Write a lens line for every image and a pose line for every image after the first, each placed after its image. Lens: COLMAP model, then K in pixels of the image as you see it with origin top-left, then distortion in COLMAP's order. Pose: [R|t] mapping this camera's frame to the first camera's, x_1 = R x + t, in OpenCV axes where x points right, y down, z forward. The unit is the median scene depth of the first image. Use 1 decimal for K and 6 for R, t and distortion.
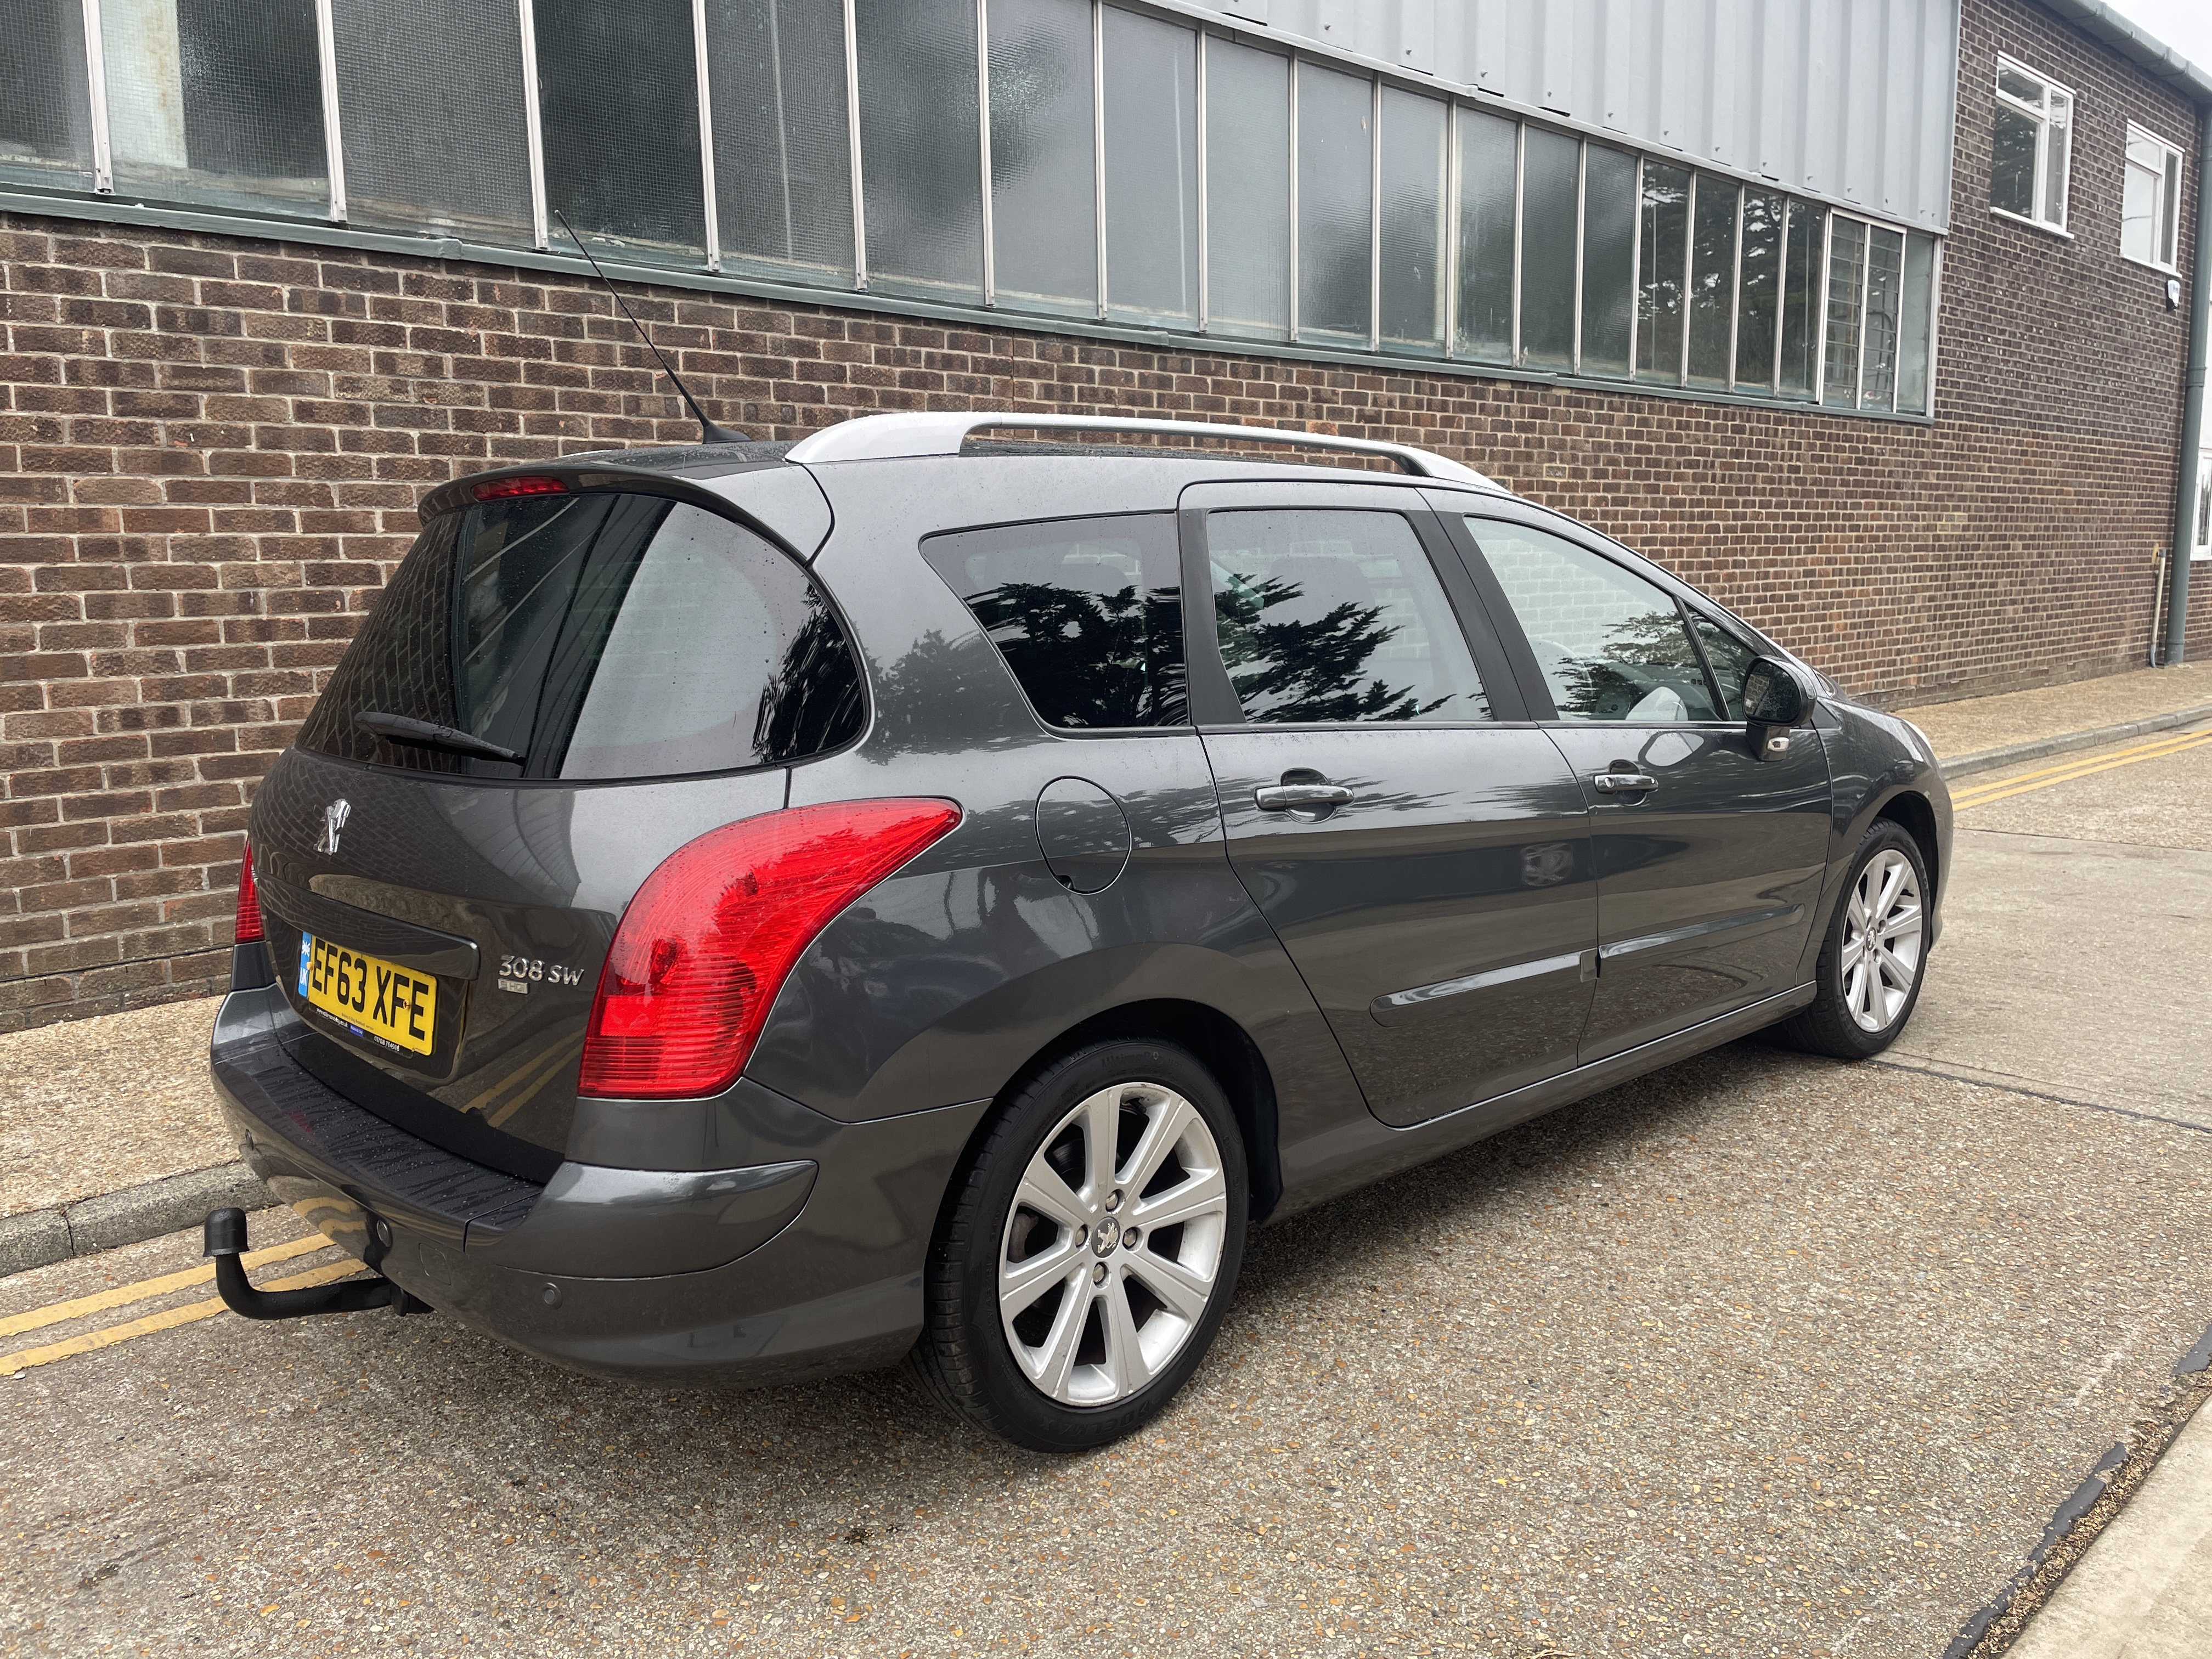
lens RADIAL K [[1701.4, 0, 1119.3], [0, 1701.4, 786.0], [0, 0, 1]] dist [0.096748, -0.125640]
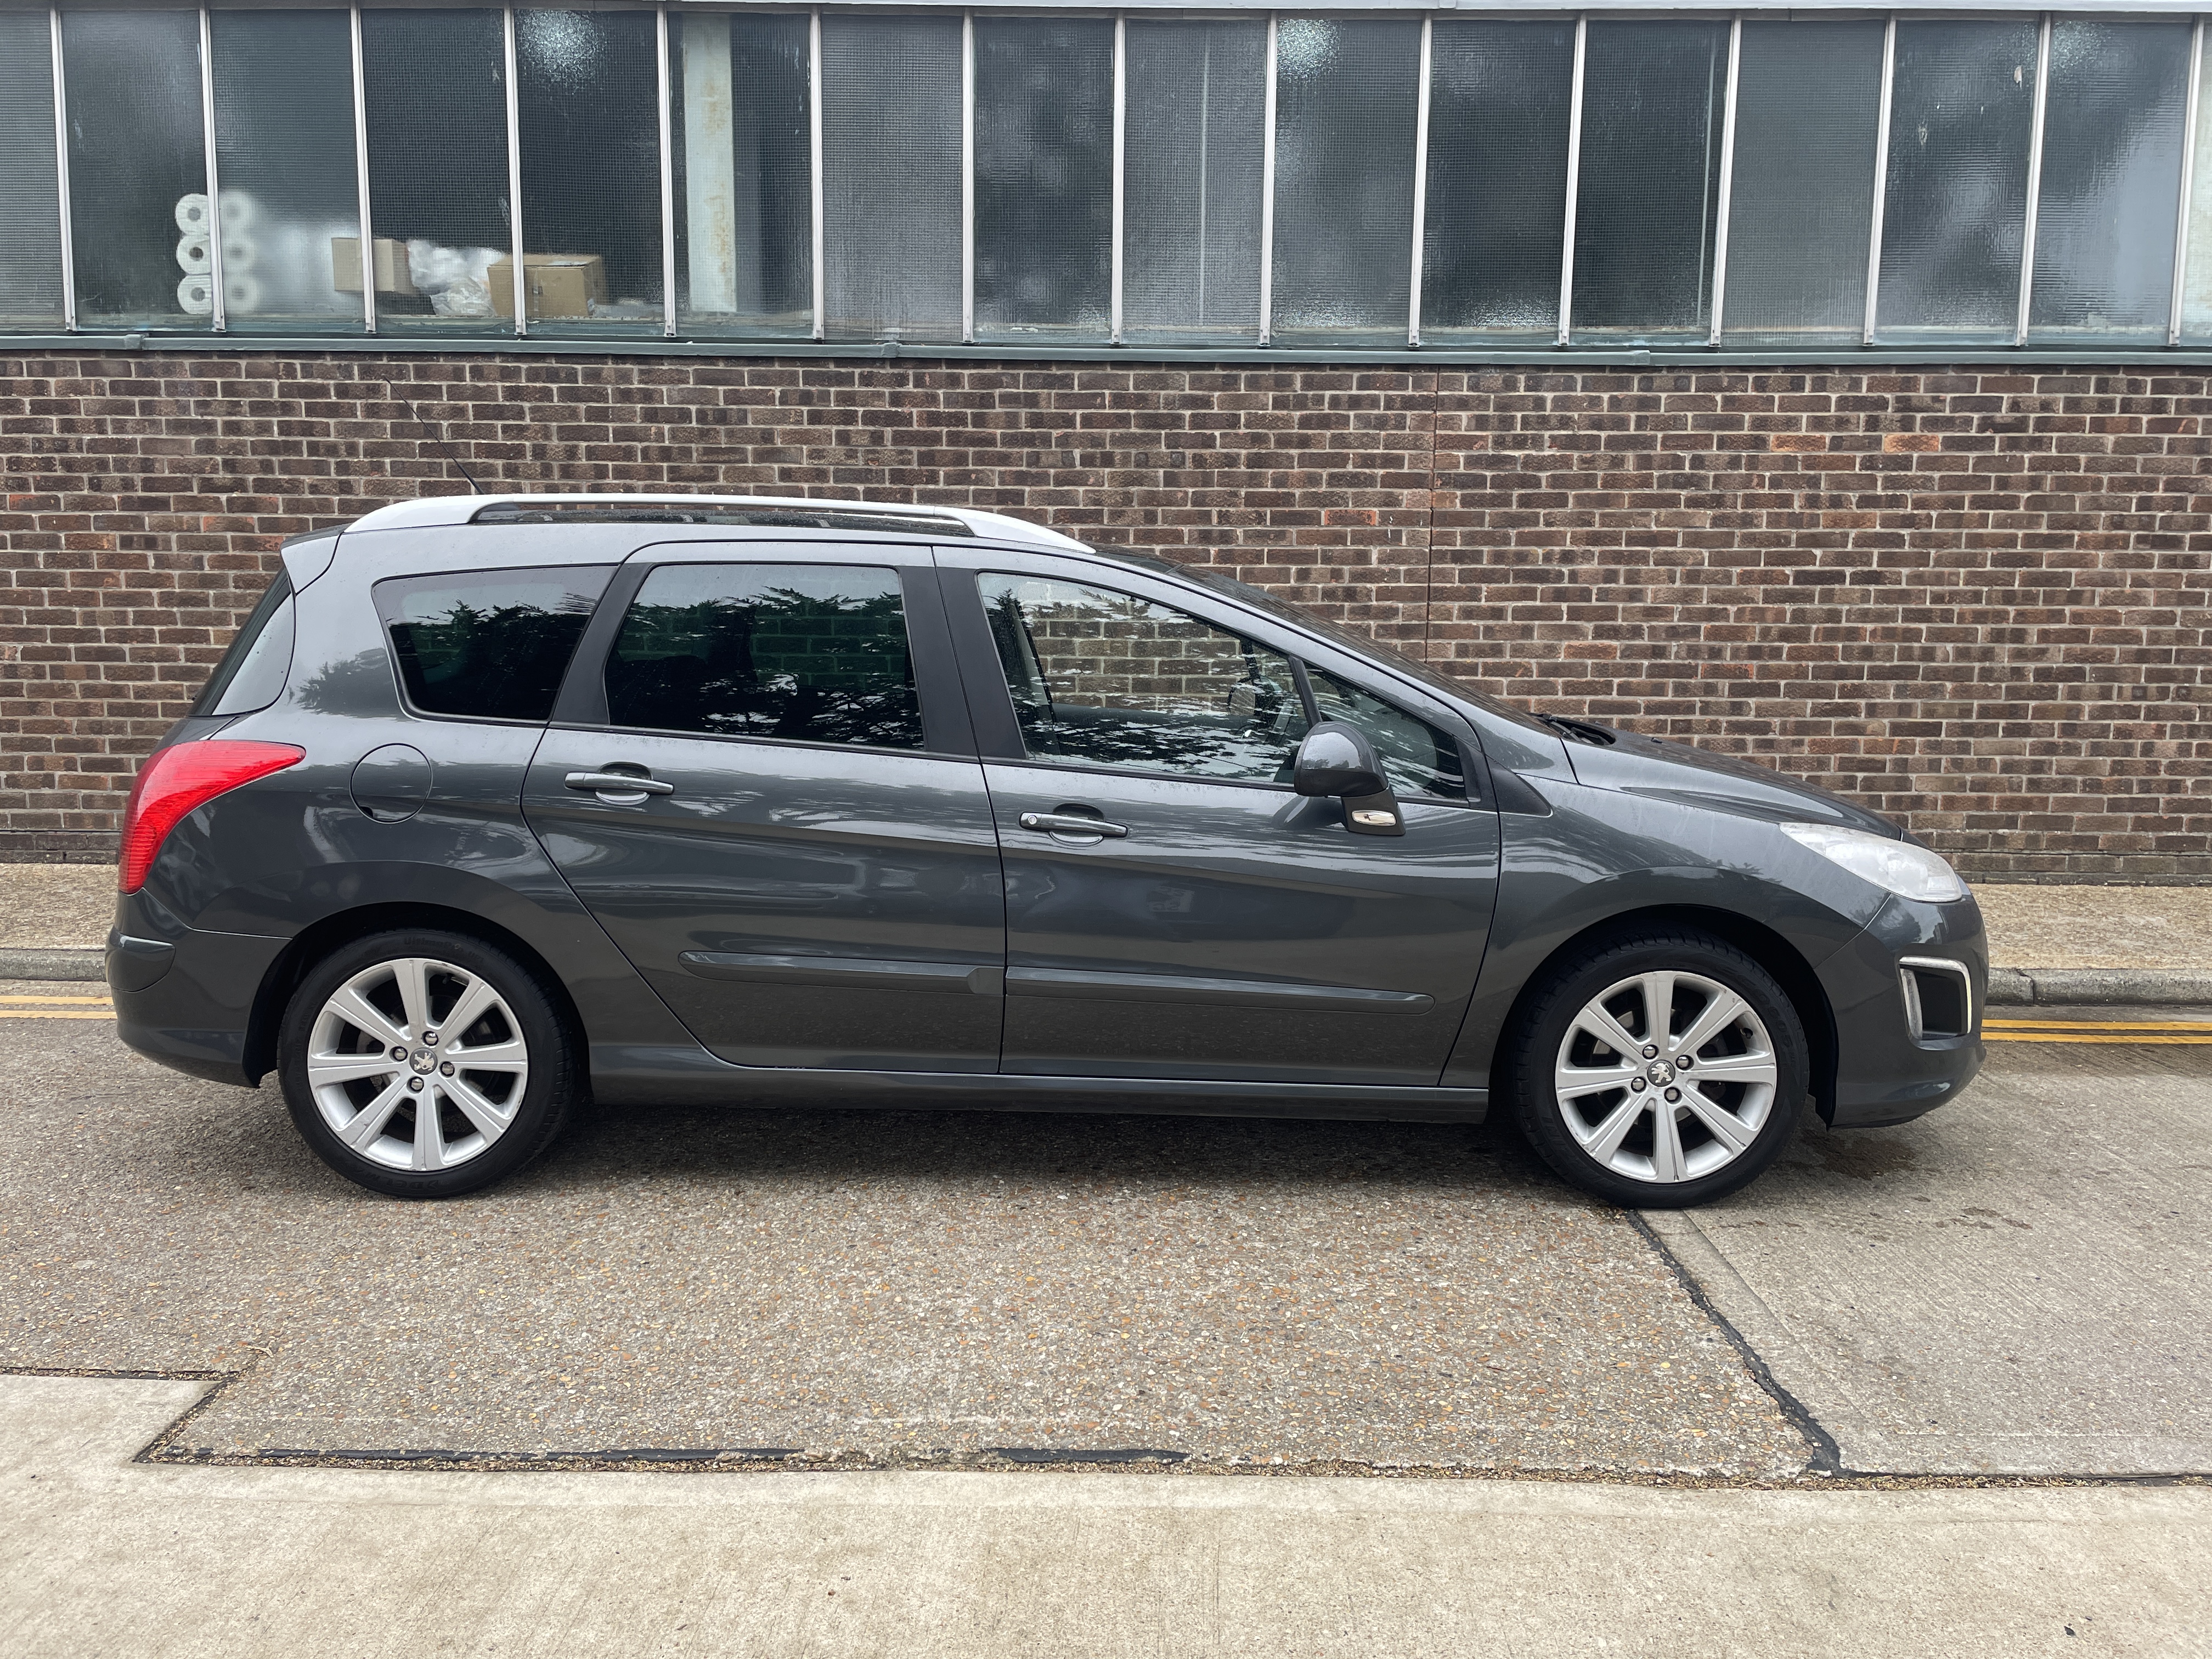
lens RADIAL K [[1701.4, 0, 1142.3], [0, 1701.4, 818.4], [0, 0, 1]] dist [0.096748, -0.125640]
pose [[0.706445, 0.124836, -0.696672, 0.572853], [-0.111916, 0.991641, 0.064205, -0.042654], [0.698864, 0.032611, 0.714511, 0.146698]]
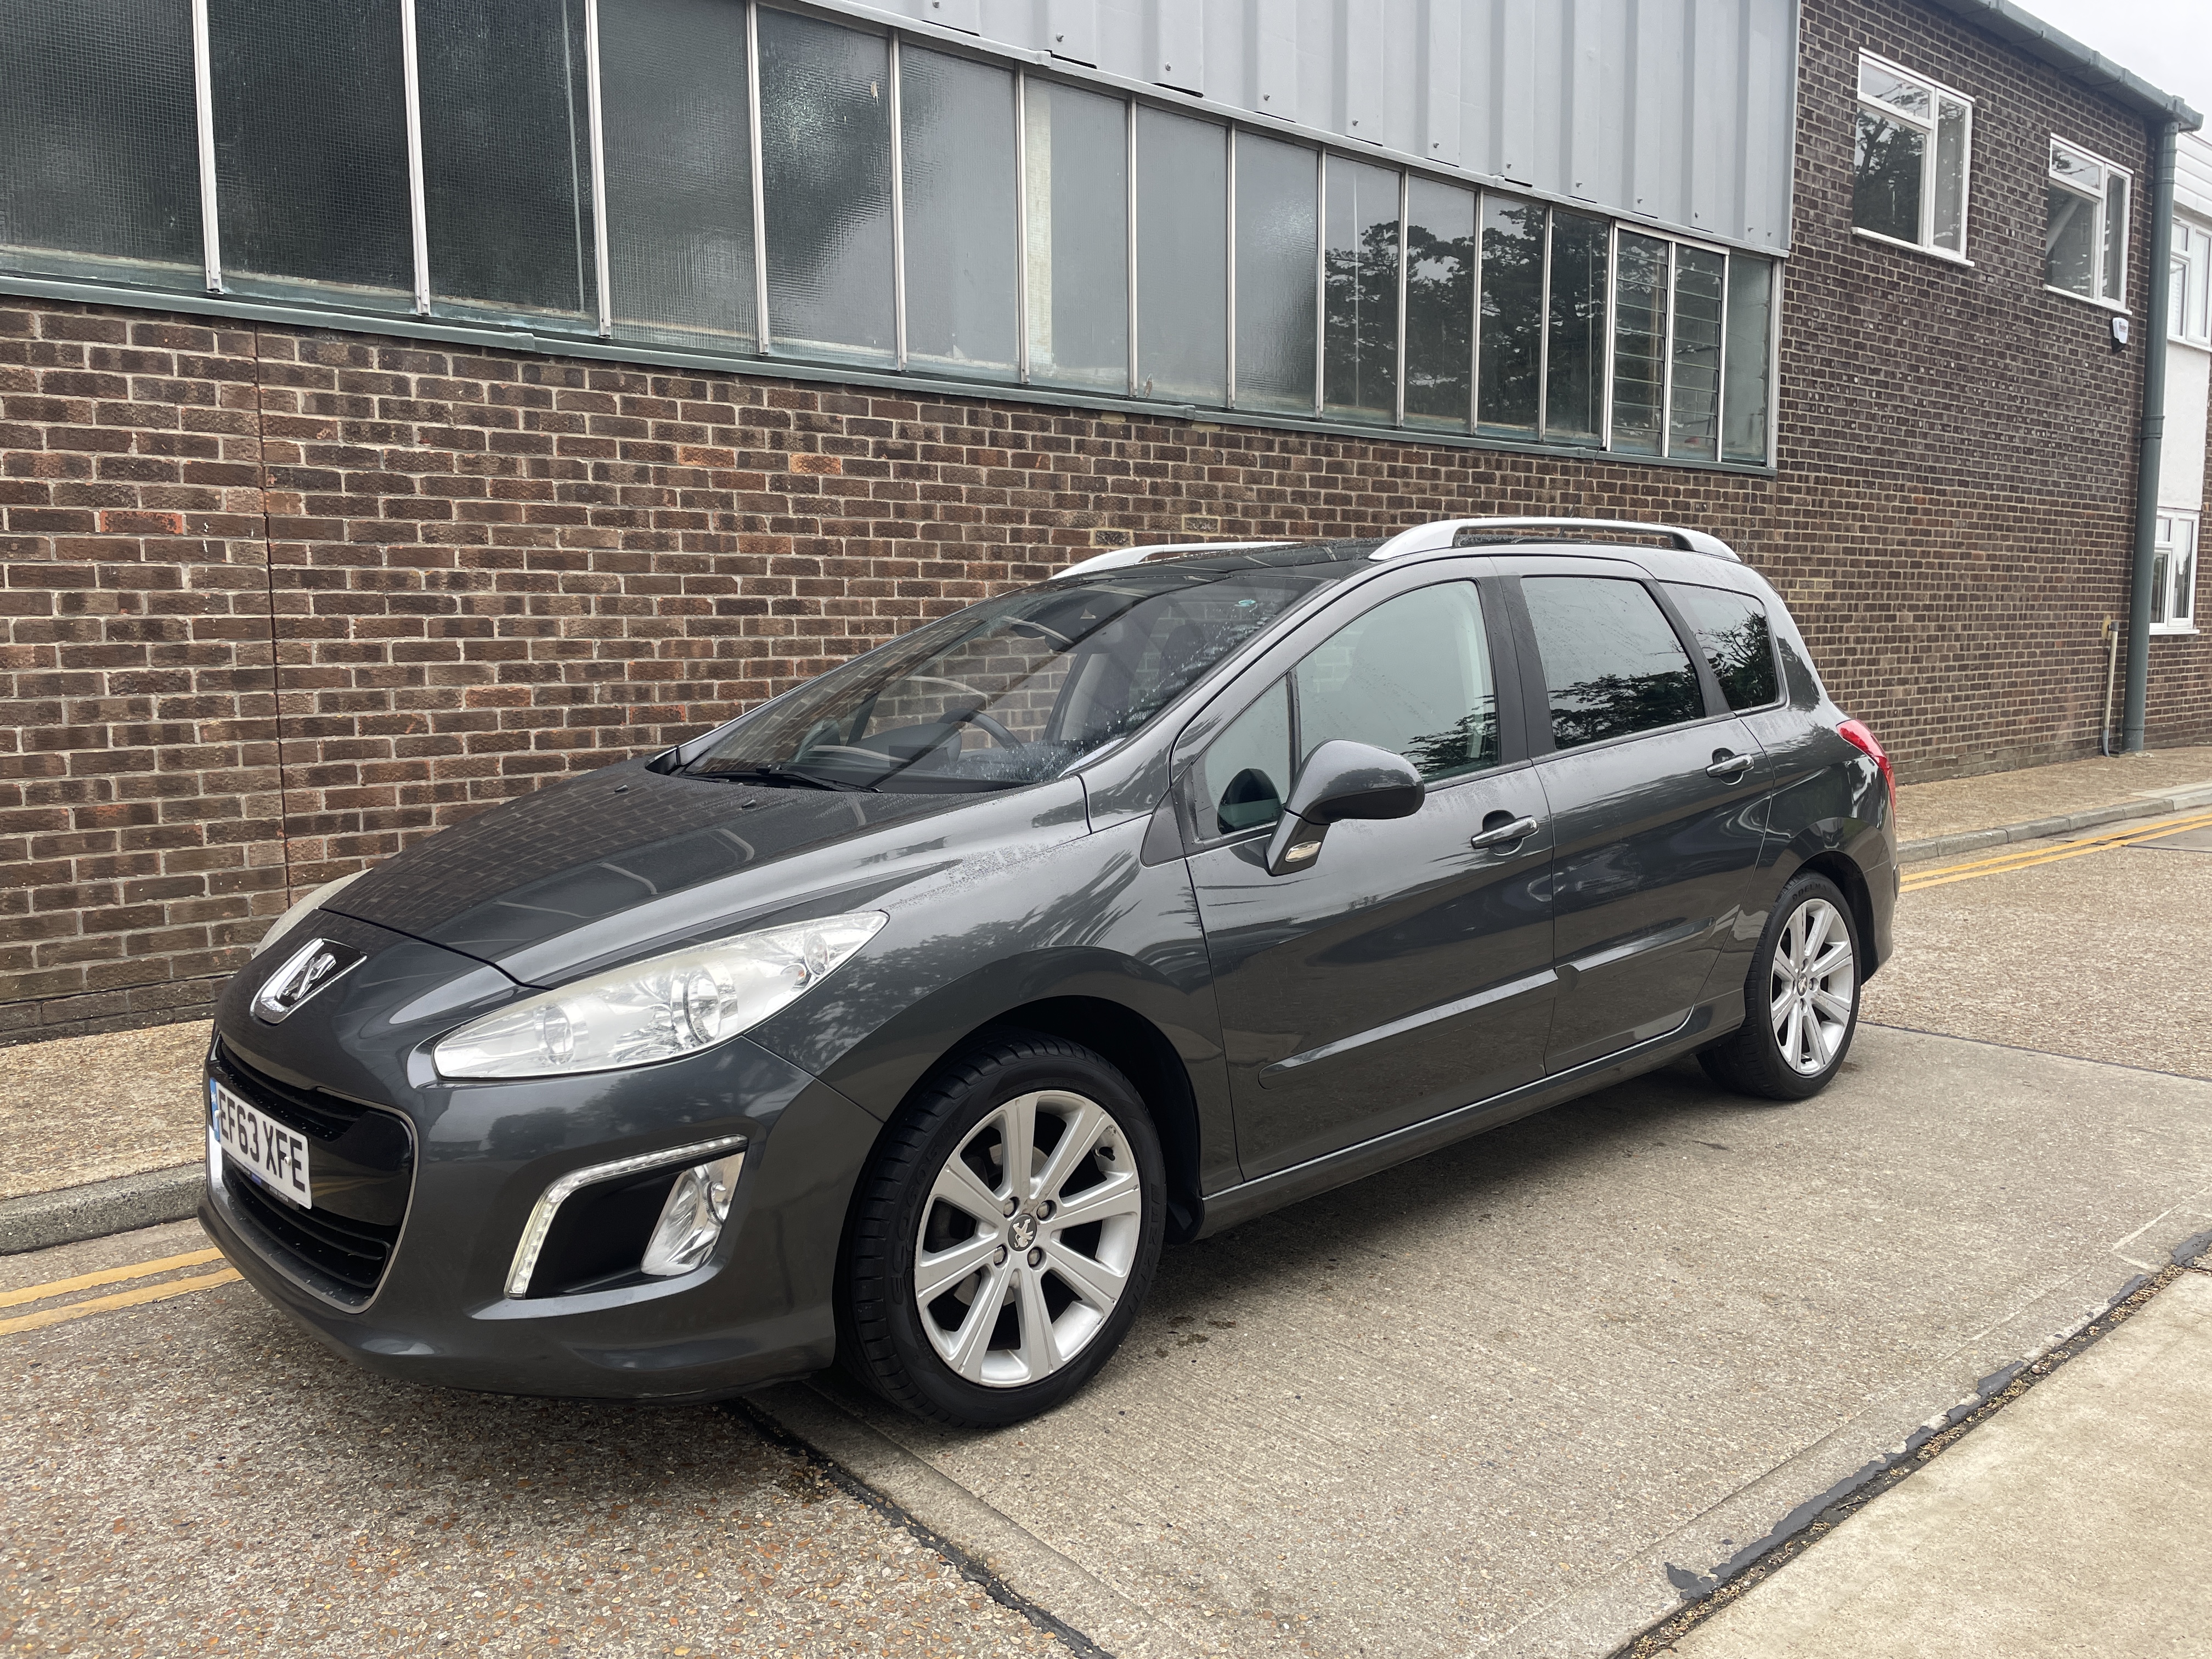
lens RADIAL K [[1701.4, 0, 1144.2], [0, 1701.4, 806.9], [0, 0, 1]] dist [0.096748, -0.125640]
pose [[0.998985, 0.010146, -0.043890, 0.375821], [-0.011303, 0.999593, -0.026178, -0.034419], [0.043607, 0.026648, 0.998693, 0.251430]]
